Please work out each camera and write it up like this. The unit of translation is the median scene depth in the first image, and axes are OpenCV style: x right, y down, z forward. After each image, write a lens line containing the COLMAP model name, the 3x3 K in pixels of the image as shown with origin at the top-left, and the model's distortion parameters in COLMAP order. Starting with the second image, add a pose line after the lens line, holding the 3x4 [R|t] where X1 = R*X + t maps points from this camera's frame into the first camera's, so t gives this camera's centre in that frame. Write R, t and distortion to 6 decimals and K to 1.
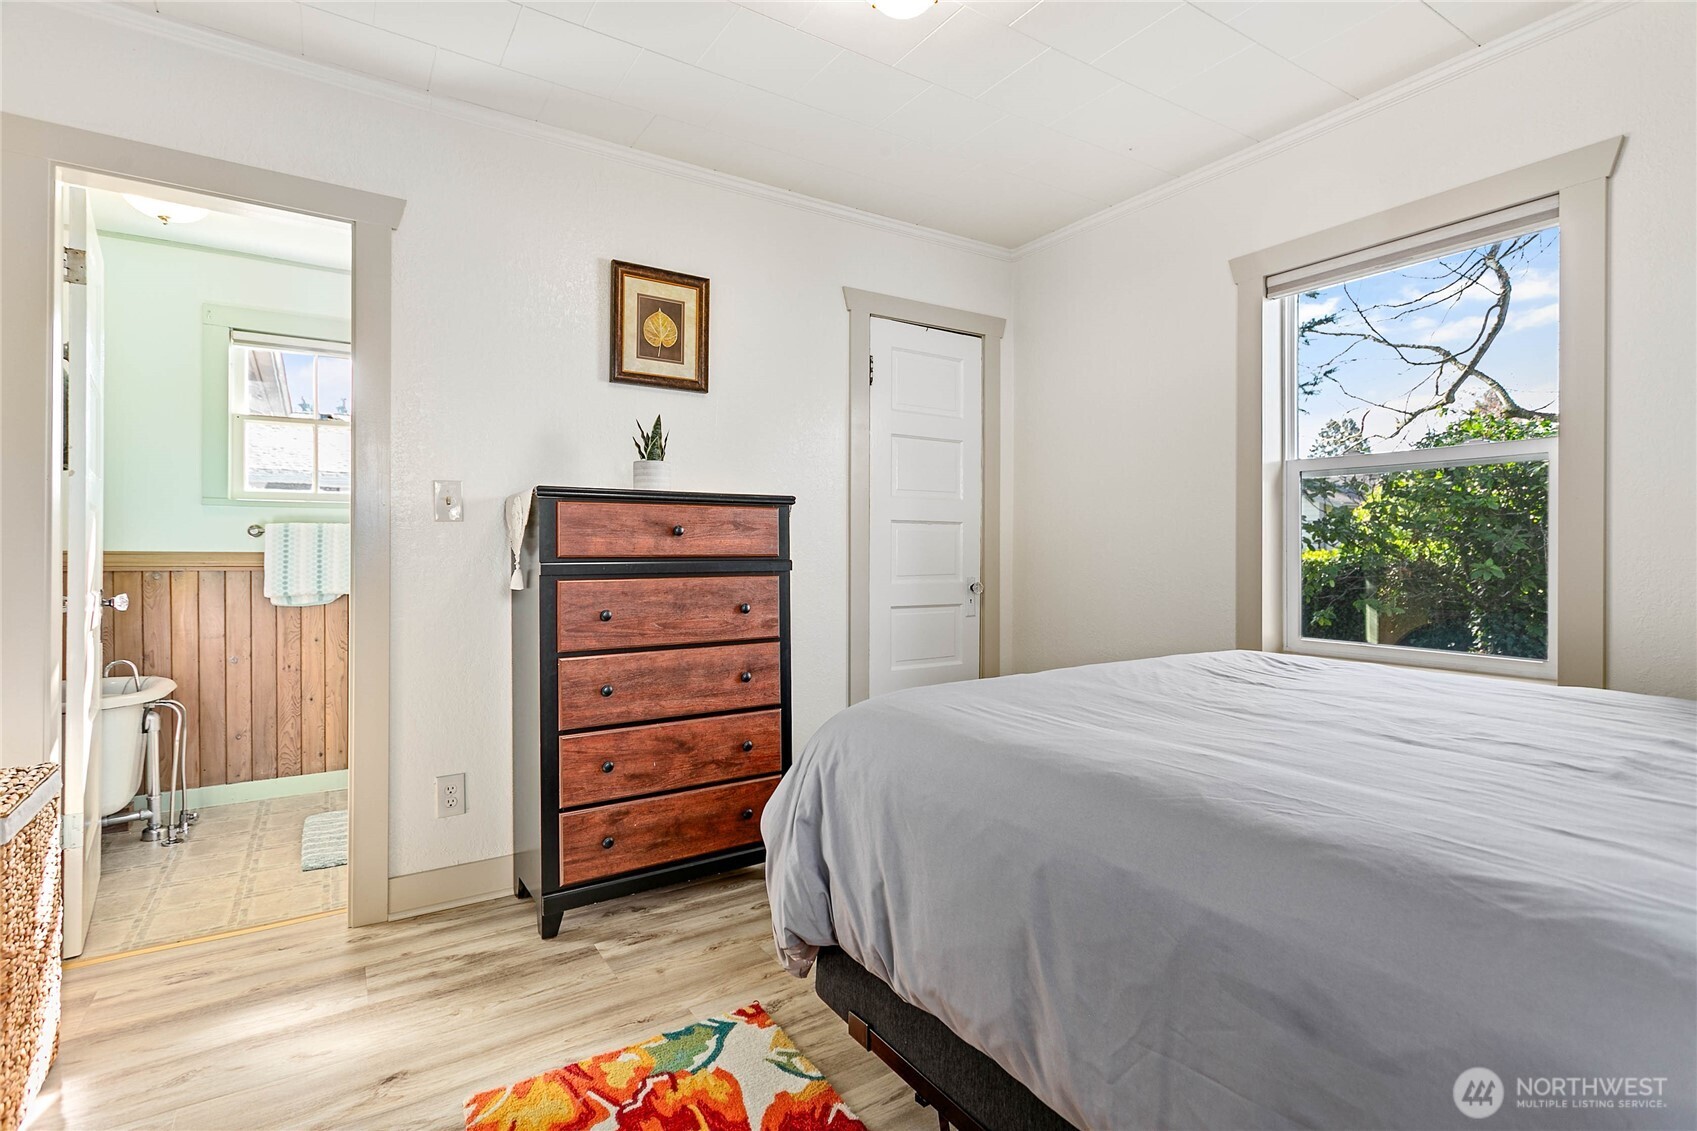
lens RADIAL K [[811.8, 0, 848.2], [0, 811.8, 558.6], [0, 0, 1]] dist [-0.001927, 0.001959]
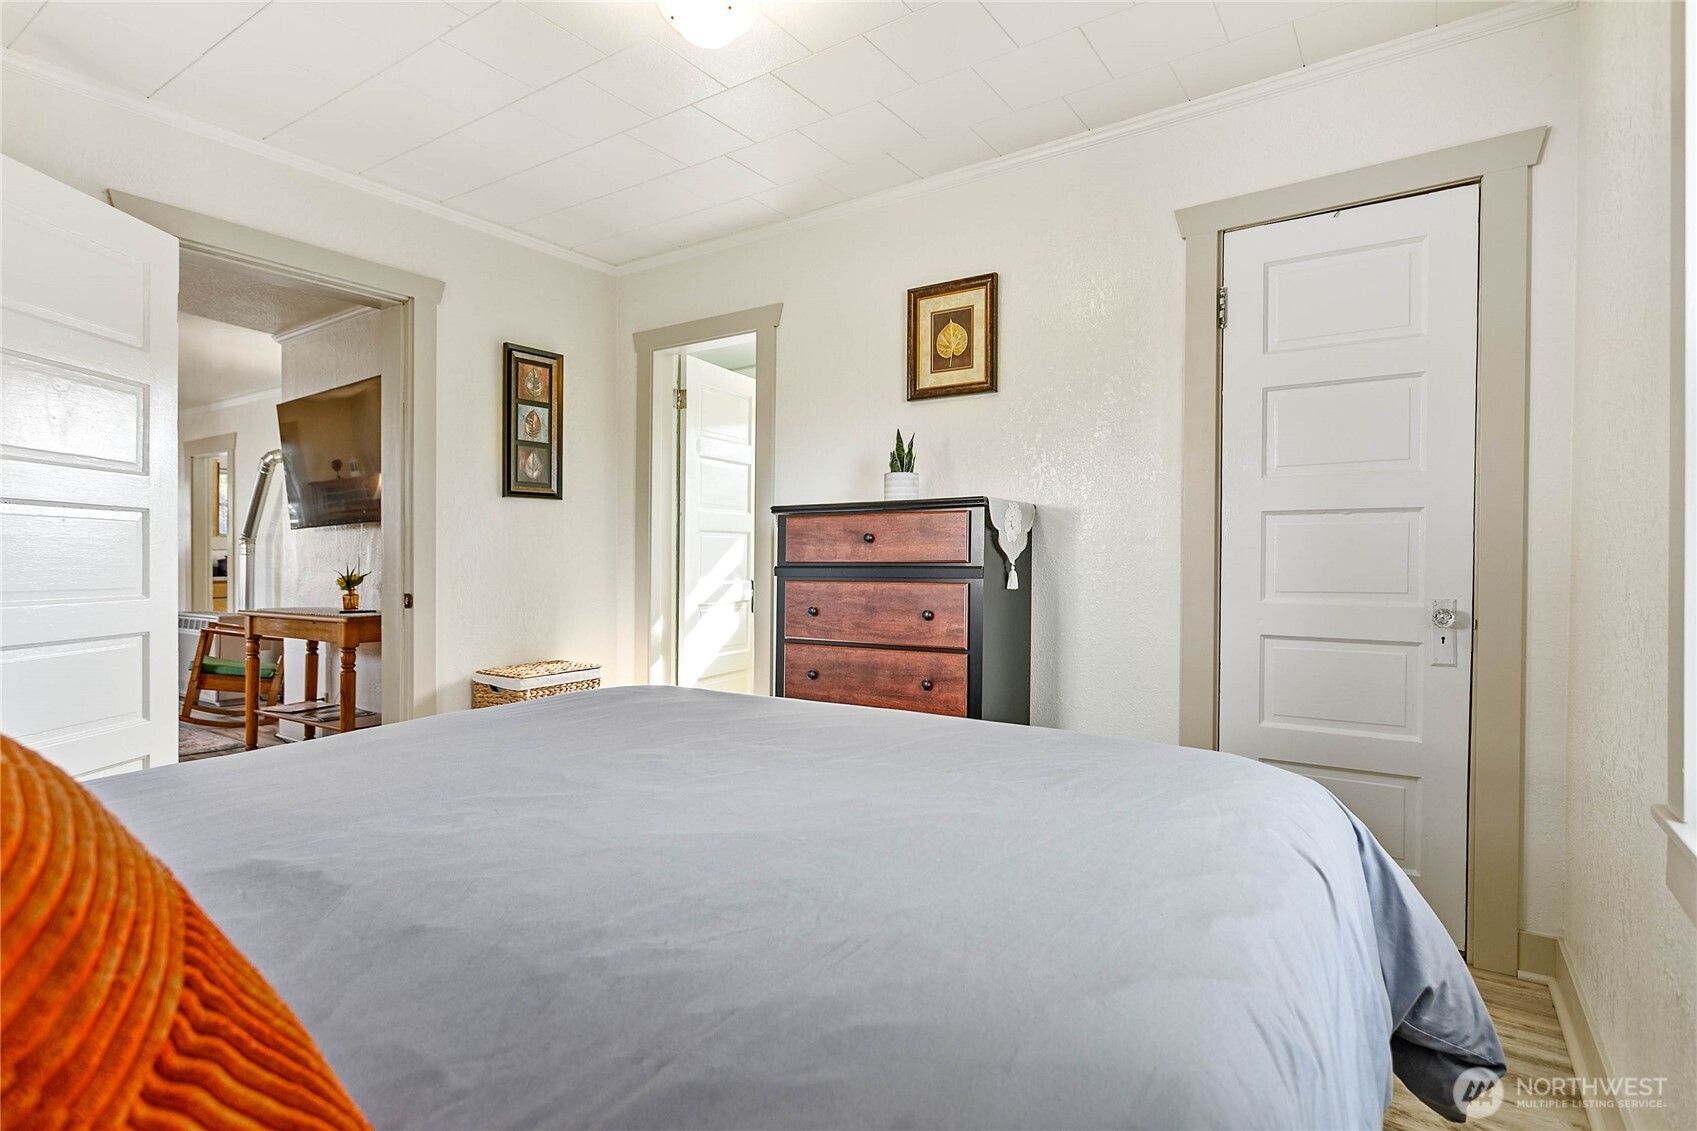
lens RADIAL K [[850.5, 0, 846.2], [0, 850.5, 562.3], [0, 0, 1]] dist [-0.011303, 0.003976]
pose [[0.387591, 0.007683, -0.921799, 0.778660], [-0.003413, 0.999970, 0.006900, -0.009674], [0.921825, 0.000472, 0.387606, 0.508177]]
